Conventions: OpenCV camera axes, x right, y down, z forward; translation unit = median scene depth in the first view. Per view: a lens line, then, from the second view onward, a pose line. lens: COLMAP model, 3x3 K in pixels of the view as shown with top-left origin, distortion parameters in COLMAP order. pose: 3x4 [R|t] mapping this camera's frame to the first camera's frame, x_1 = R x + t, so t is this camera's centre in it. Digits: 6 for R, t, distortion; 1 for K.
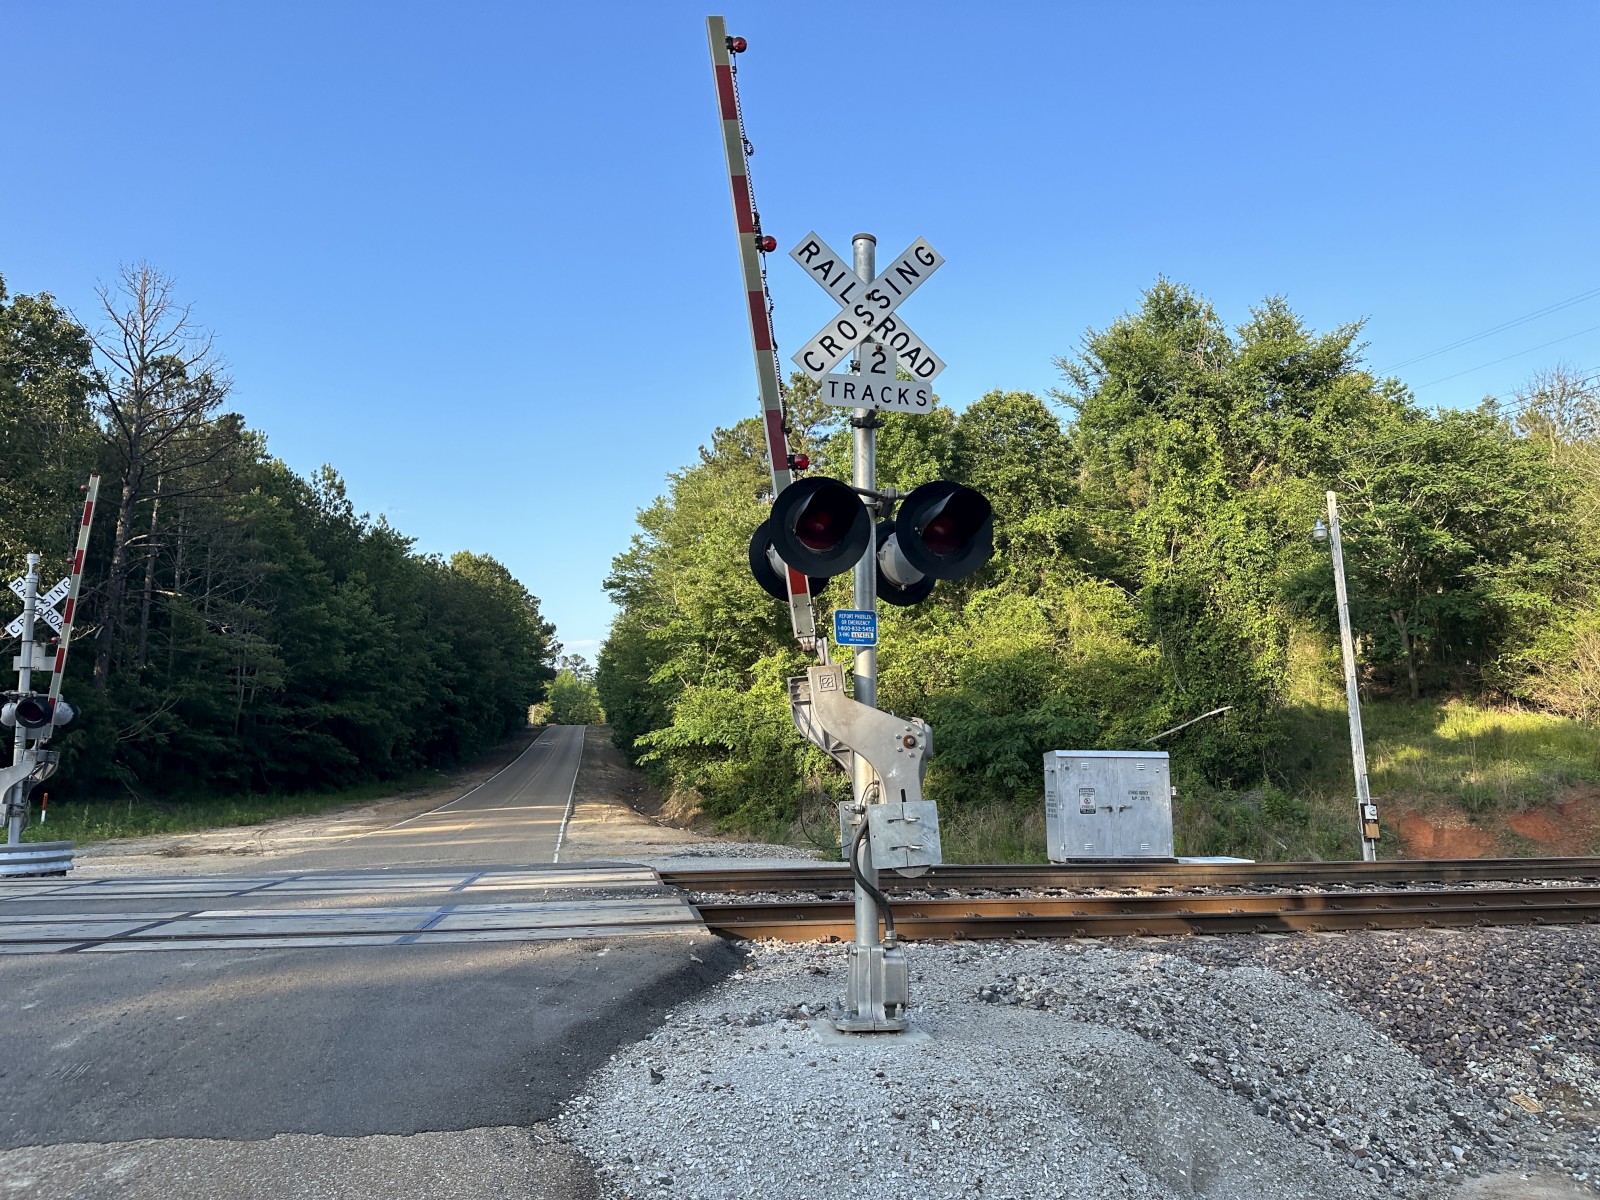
lens RADIAL K [[1108.1, 0, 800.0], [0, 1108.1, 600.0], [0, 0, 1]] dist [0.093000, -0.140471]
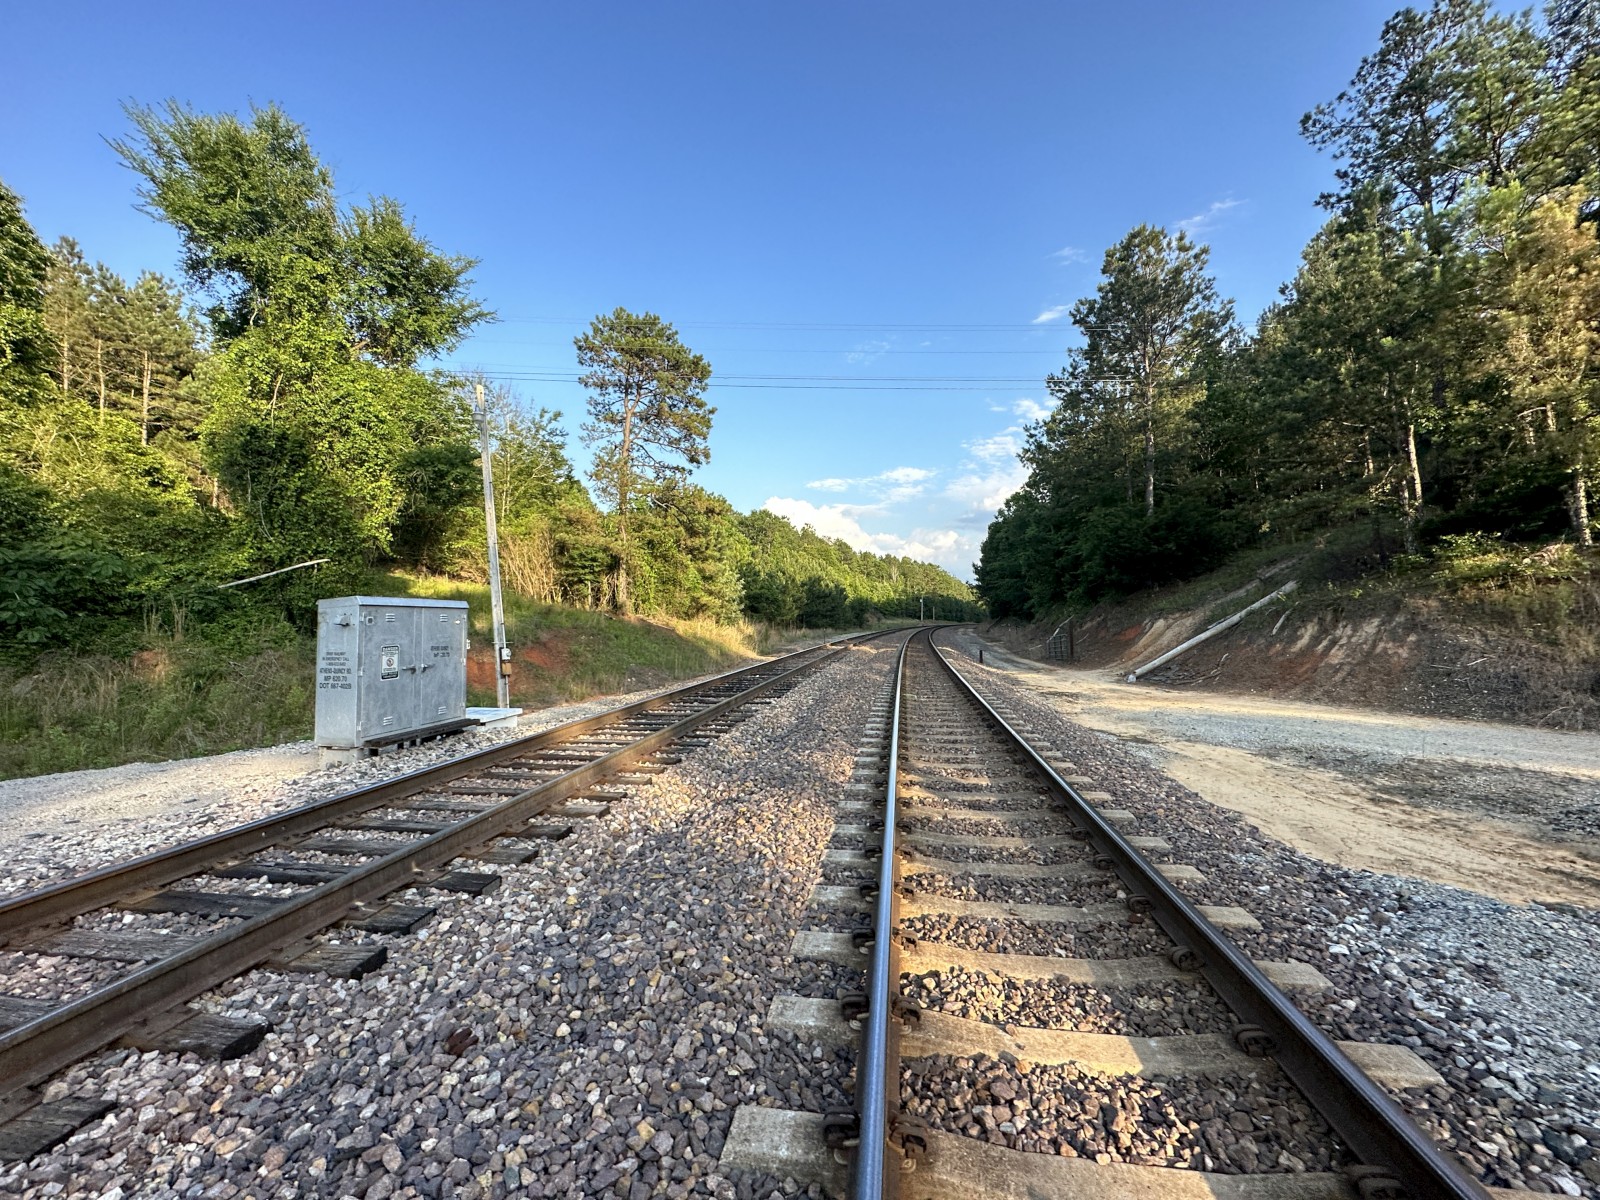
lens RADIAL K [[642.9, 0, 800.0], [0, 642.9, 600.0], [0, 0, 1]] dist [0.001353, 0.000397]
pose [[0.314211, 0.032009, 0.948813, -0.053930], [-0.148091, 0.988849, 0.015682, 0.065515], [-0.937732, -0.145438, 0.315448, 0.442641]]
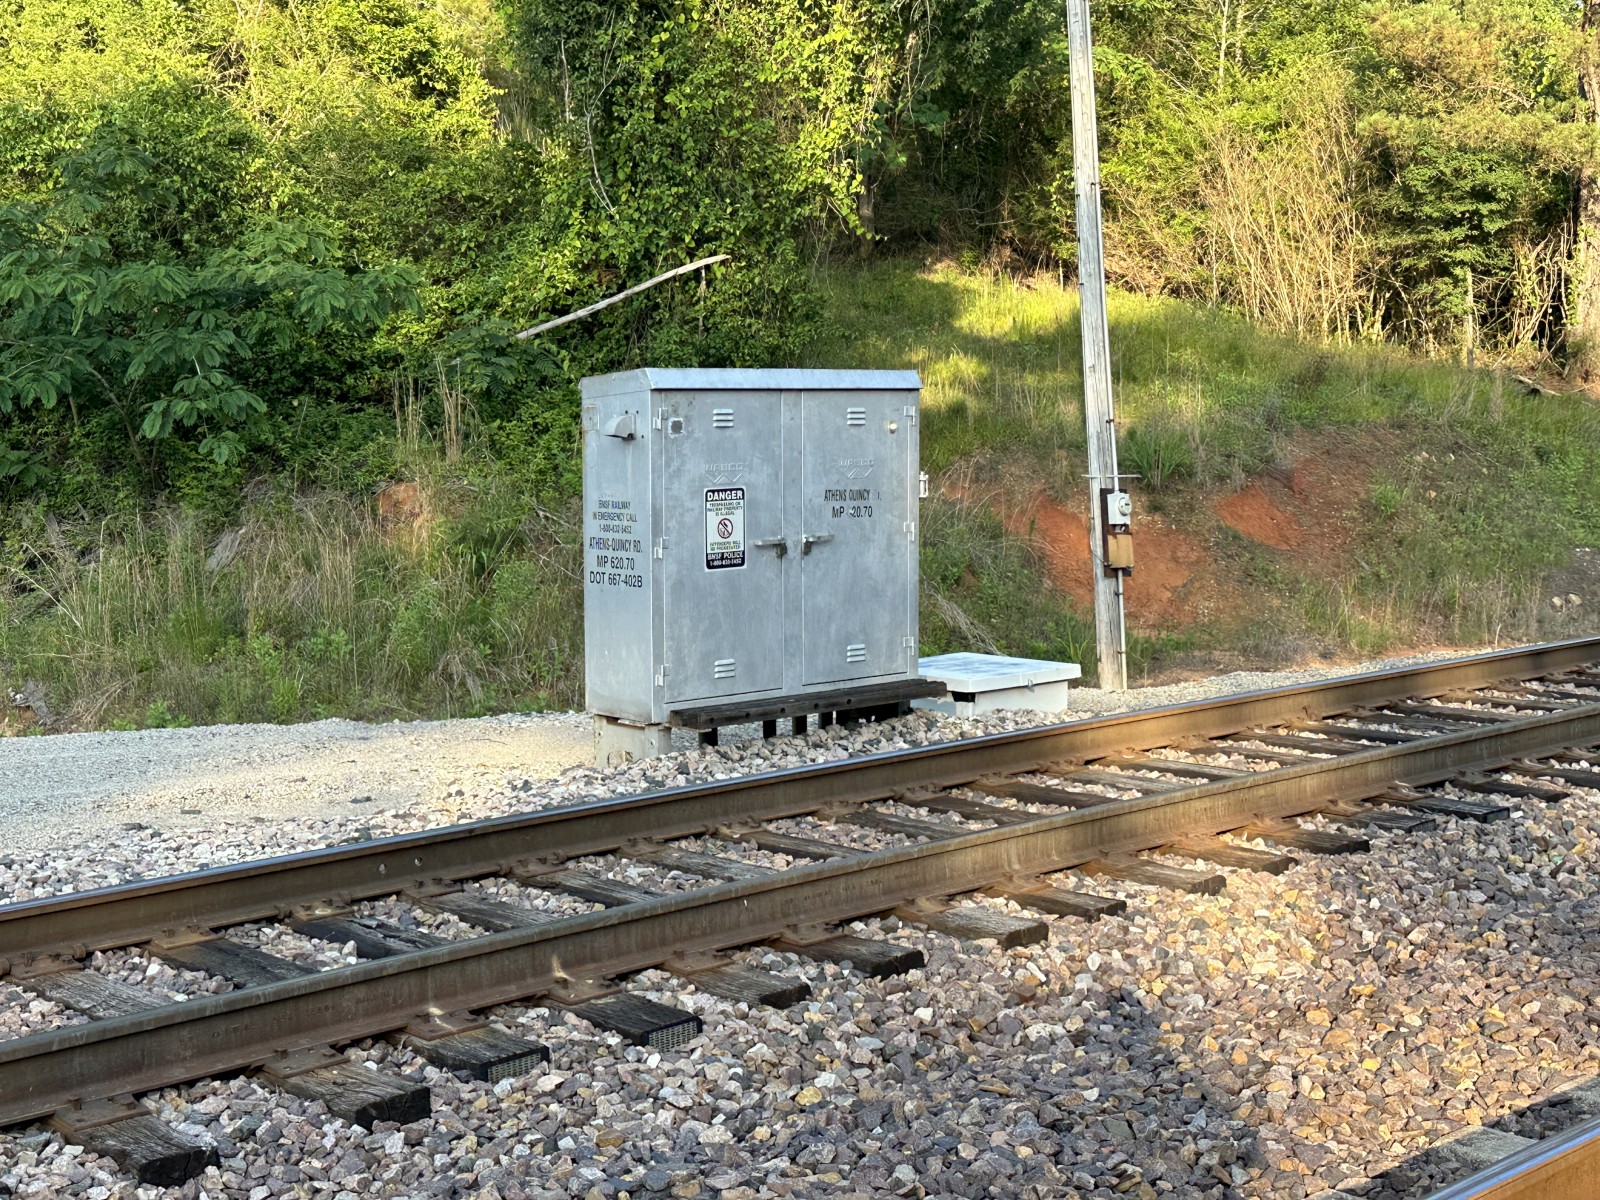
lens RADIAL K [[2154.0, 0, 771.9], [0, 2154.0, 599.4], [0, 0, 1]] dist [0.216222, -0.472073]
pose [[0.836150, -0.055397, 0.545696, -0.046560], [-0.078781, 0.972442, 0.219432, 0.048036], [-0.542814, -0.226468, 0.808743, 0.364996]]
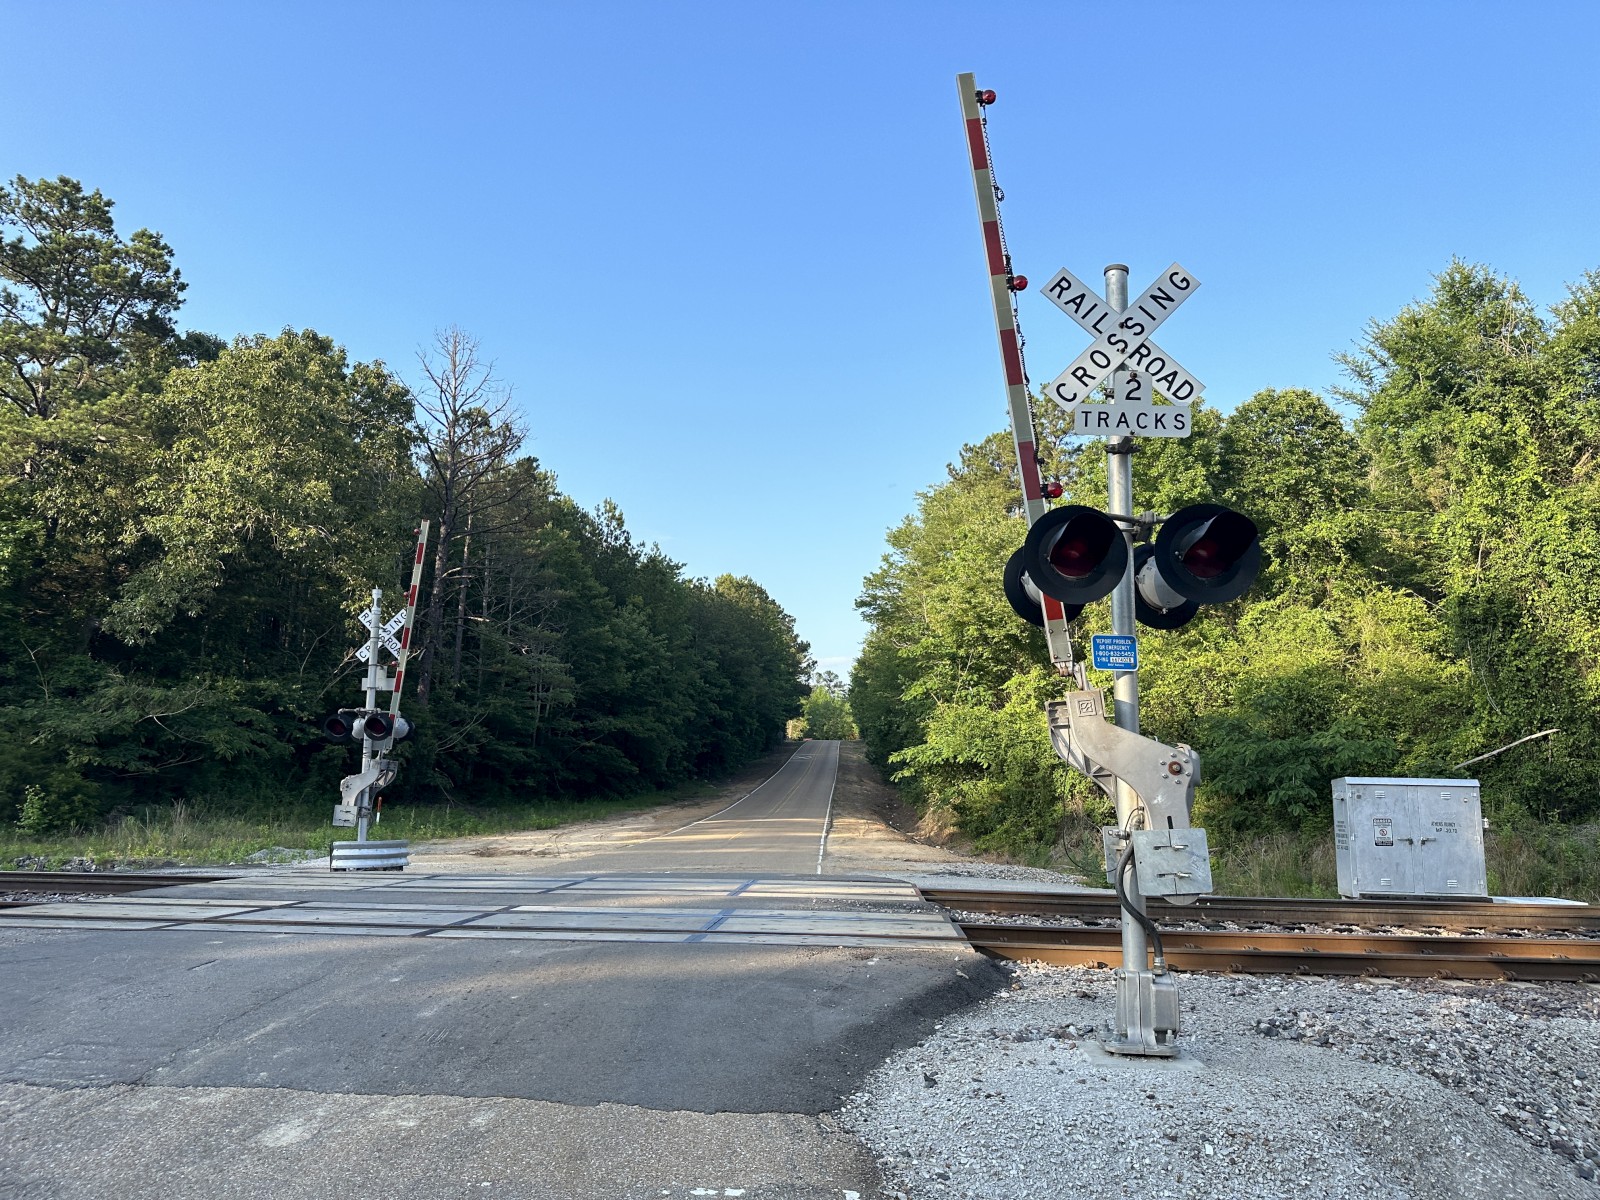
lens RADIAL K [[1118.0, 0, 791.9], [0, 1118.0, 586.7], [0, 0, 1]] dist [0.049061, -0.068640]
pose [[0.973262, -0.020435, -0.228786, -0.000404], [0.014549, 0.999519, -0.027385, -0.003128], [0.229236, 0.023324, 0.973091, -0.016753]]
